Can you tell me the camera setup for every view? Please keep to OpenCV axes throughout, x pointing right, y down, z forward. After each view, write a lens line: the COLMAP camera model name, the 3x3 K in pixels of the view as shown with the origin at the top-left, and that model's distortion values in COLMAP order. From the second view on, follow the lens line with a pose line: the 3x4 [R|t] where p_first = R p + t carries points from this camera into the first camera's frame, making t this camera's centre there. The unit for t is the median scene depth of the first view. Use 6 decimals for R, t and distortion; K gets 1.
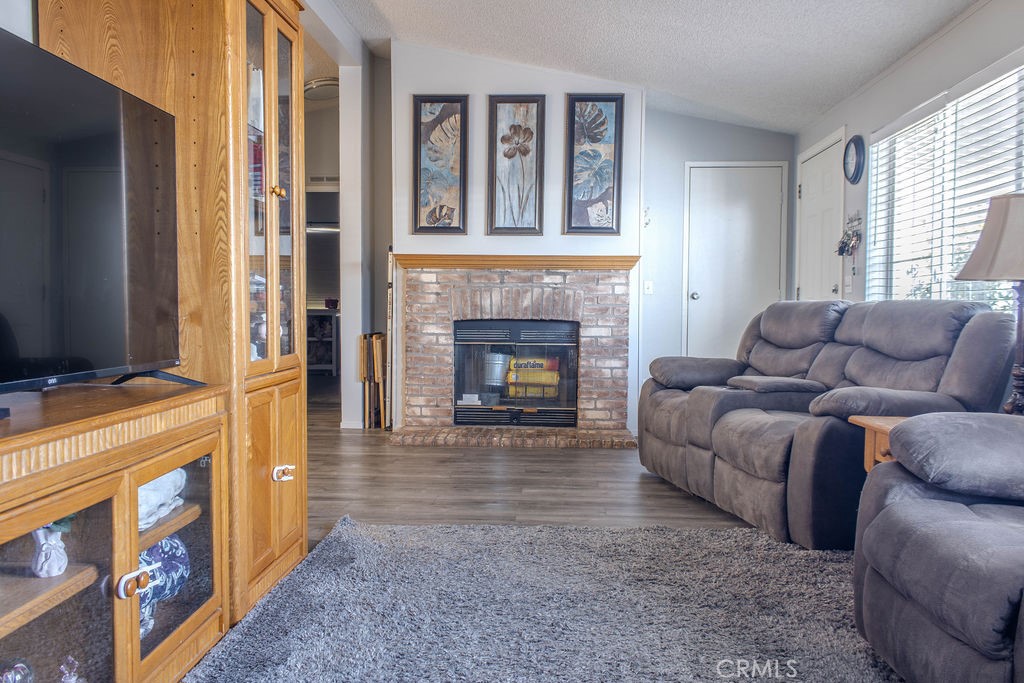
lens RADIAL K [[833.4, 0, 494.9], [0, 833.4, 342.7], [0, 0, 1]] dist [0.007475, 0.003015]
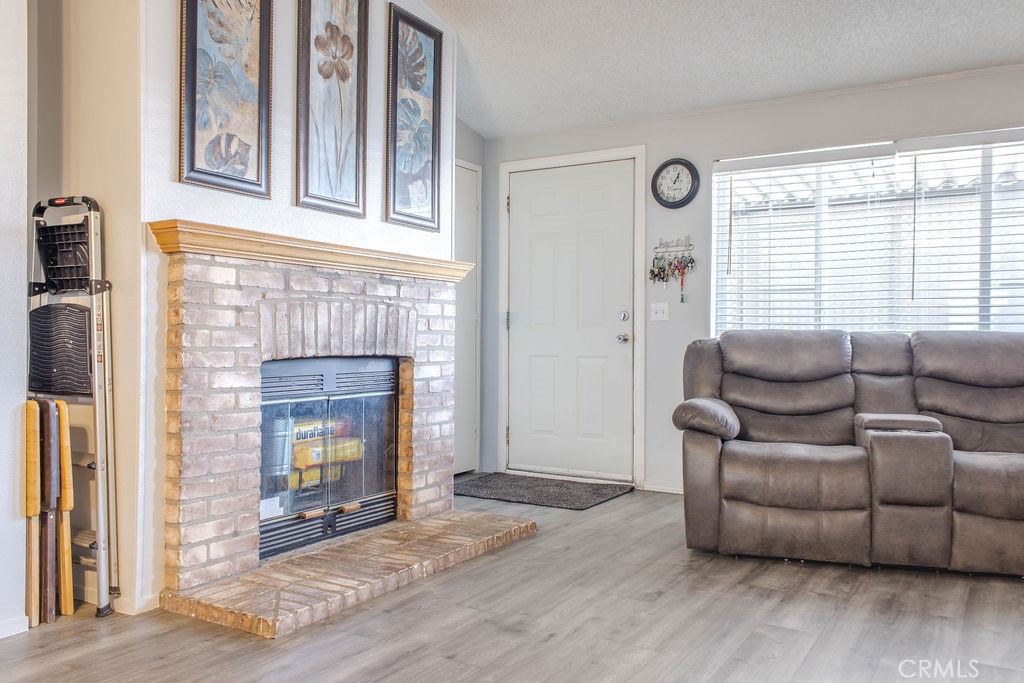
lens RADIAL K [[833.4, 0, 494.9], [0, 833.4, 342.7], [0, 0, 1]] dist [0.007475, 0.003015]
pose [[0.446336, -0.011474, 0.894792, -0.449934], [0.034725, 0.999387, -0.004507, -0.031073], [-0.894191, 0.033083, 0.446461, 0.641922]]
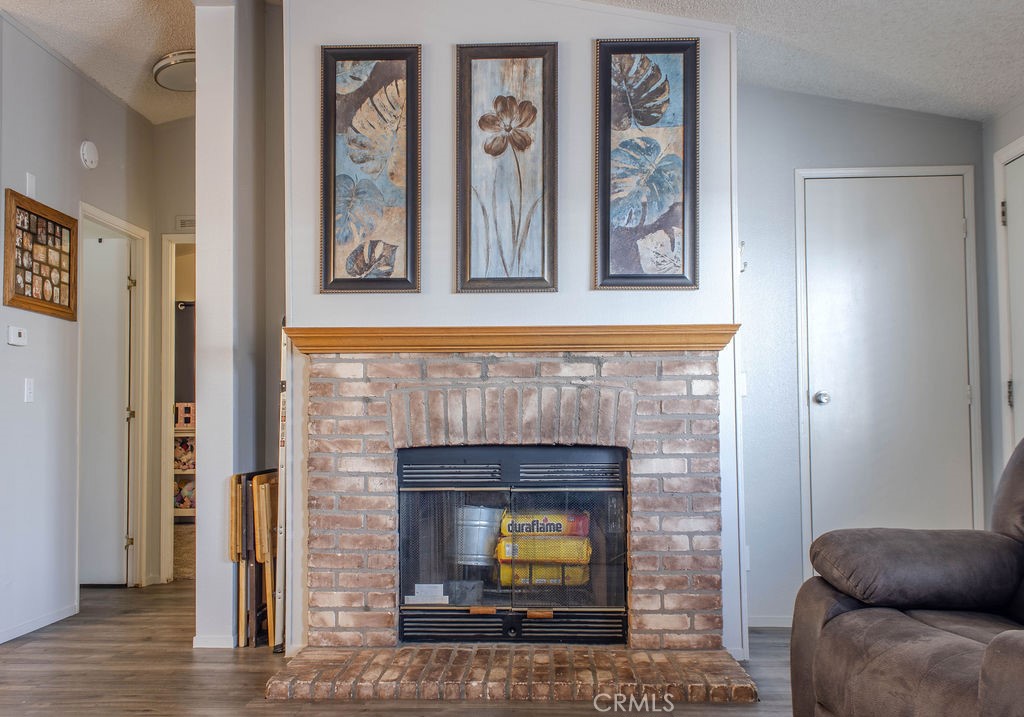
lens RADIAL K [[942.8, 0, 506.9], [0, 942.8, 378.8], [0, 0, 1]] dist [0.017361, 0.004147]
pose [[0.999558, -0.012872, 0.026810, 0.006702], [0.015142, 0.996156, -0.086275, -0.017848], [-0.025597, 0.086643, 0.995911, 0.383994]]
